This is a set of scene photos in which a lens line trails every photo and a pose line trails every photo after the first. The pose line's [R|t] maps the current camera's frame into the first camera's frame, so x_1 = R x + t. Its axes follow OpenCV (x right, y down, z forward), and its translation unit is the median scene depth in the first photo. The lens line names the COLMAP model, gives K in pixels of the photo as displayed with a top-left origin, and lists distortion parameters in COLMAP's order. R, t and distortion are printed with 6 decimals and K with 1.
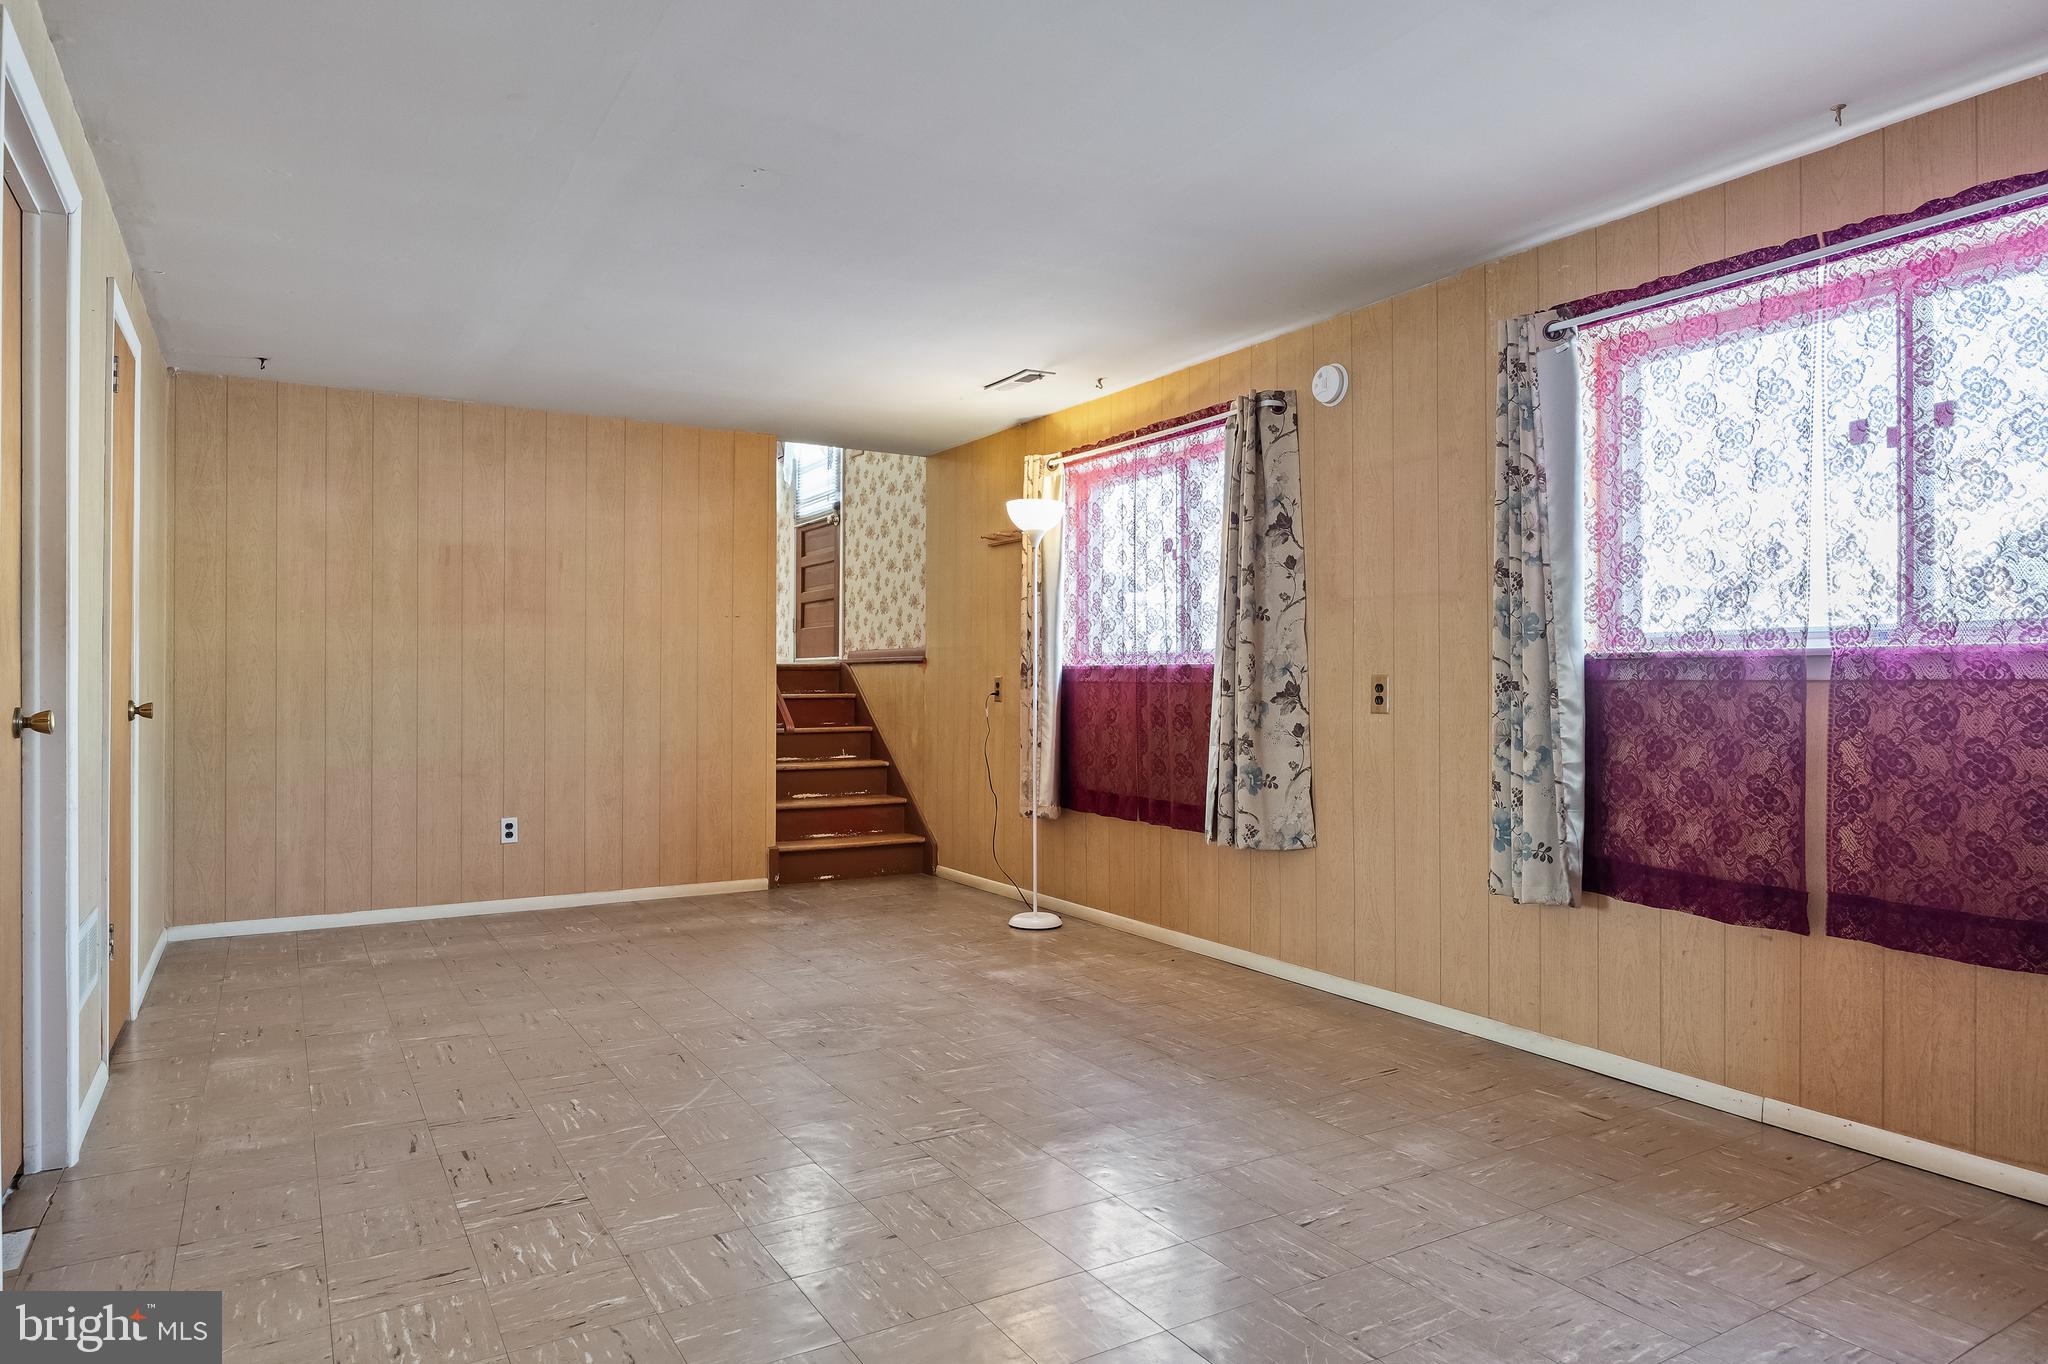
lens RADIAL K [[1276.4, 0, 1024.0], [0, 1276.4, 682.0], [0, 0, 1]] dist [-0.006529, 0.000422]
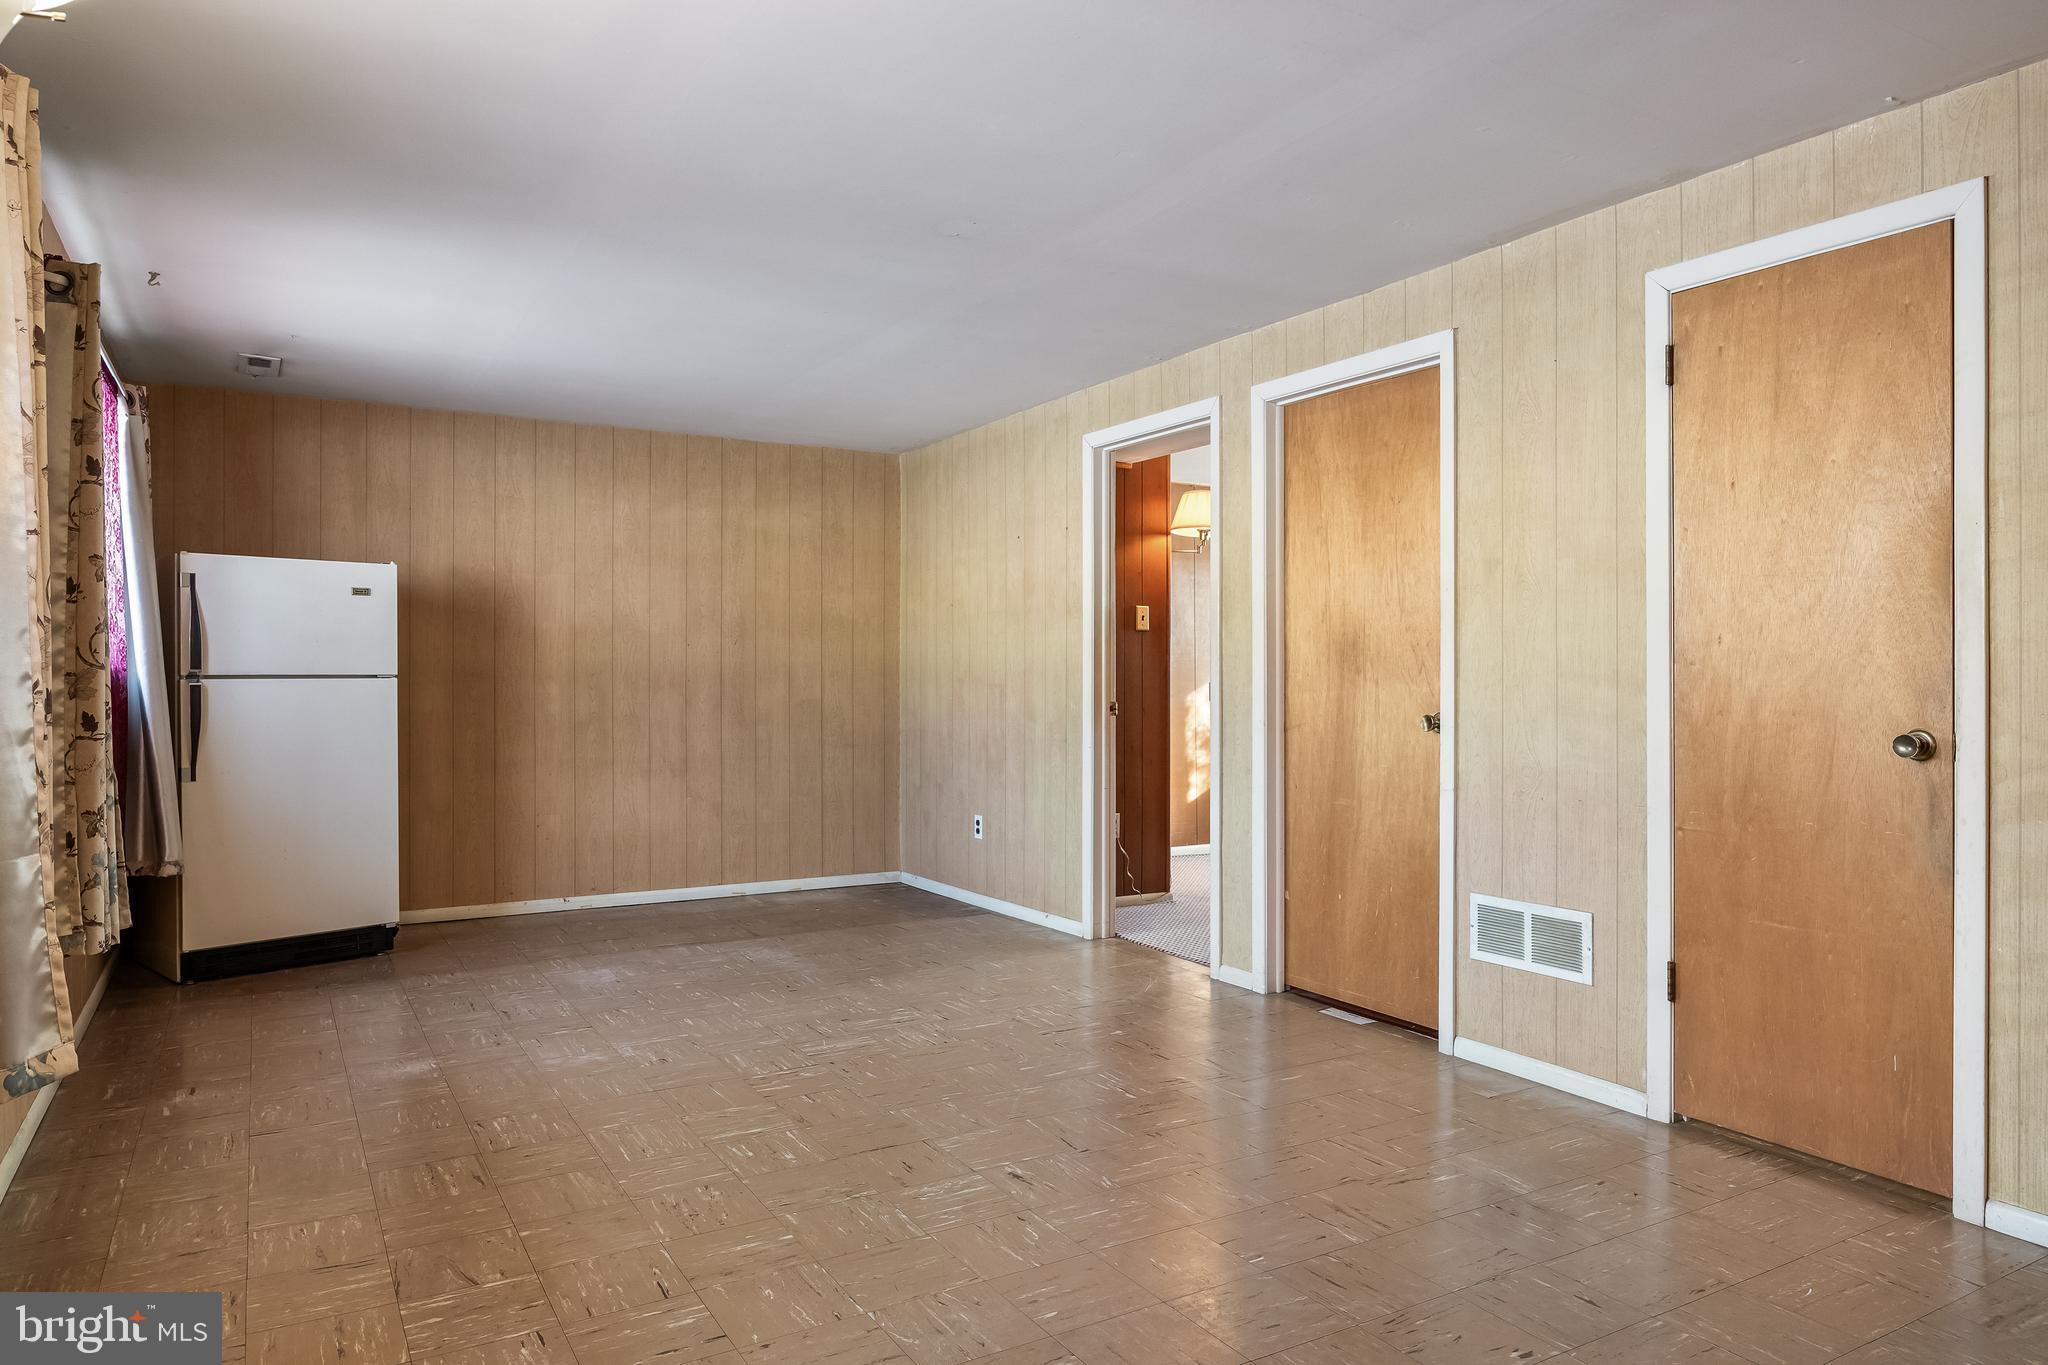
lens RADIAL K [[1333.8, 0, 1024.0], [0, 1333.8, 682.5], [0, 0, 1]] dist [-0.004733, -0.000777]
pose [[-0.999841, -0.002918, 0.017587, -0.272372], [-0.002833, 0.999984, 0.004846, -0.016357], [-0.017601, 0.004795, -0.999834, 2.025606]]
